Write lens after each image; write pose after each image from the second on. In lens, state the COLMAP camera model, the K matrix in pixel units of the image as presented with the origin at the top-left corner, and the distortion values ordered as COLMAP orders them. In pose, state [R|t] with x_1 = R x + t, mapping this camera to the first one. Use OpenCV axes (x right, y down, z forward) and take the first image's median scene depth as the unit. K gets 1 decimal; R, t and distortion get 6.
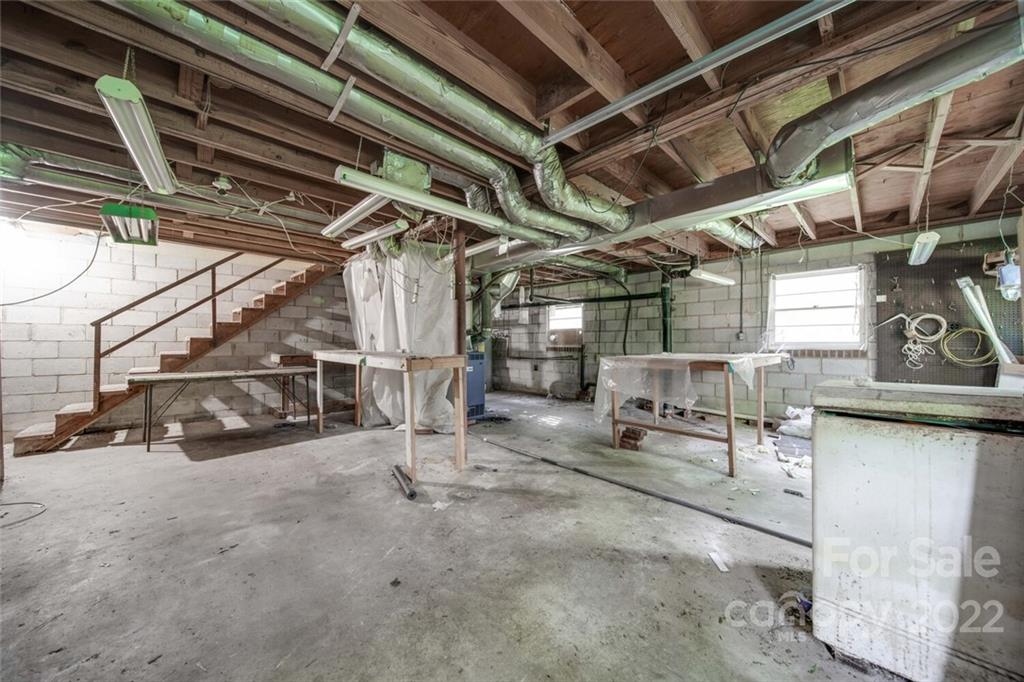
lens RADIAL K [[358.4, 0, 514.2], [0, 358.4, 341.6], [0, 0, 1]] dist [-0.004673, -0.000263]
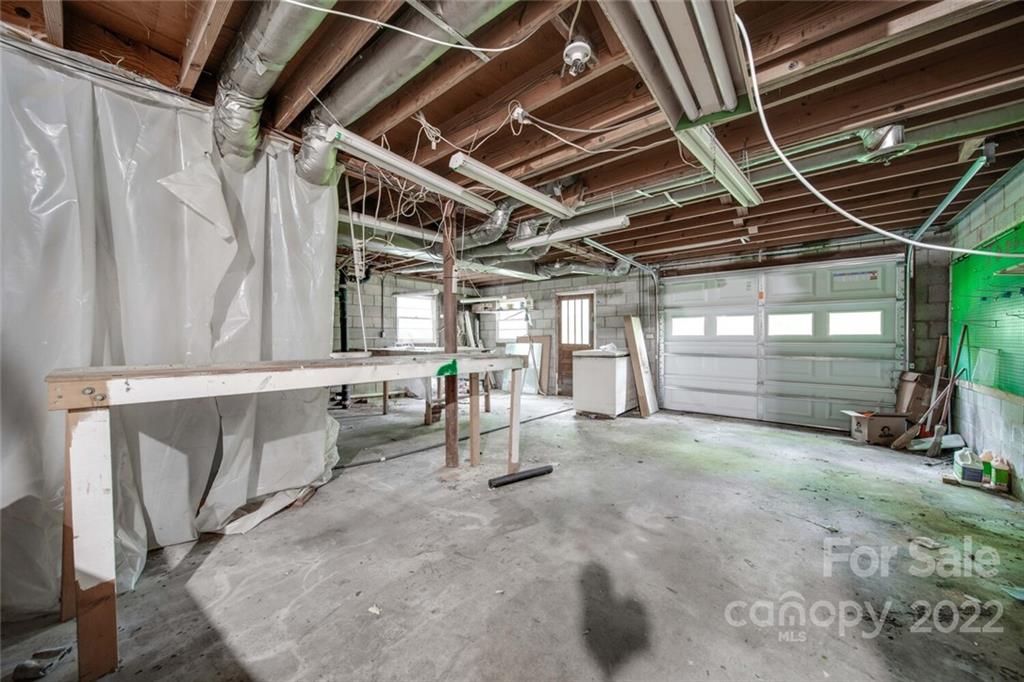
lens RADIAL K [[358.4, 0, 514.2], [0, 358.4, 341.6], [0, 0, 1]] dist [-0.004673, -0.000263]
pose [[-0.097974, -0.010809, 0.995130, -1.270834], [-0.003194, 0.999939, 0.010547, -0.006543], [-0.995184, -0.002145, -0.098002, 1.076489]]
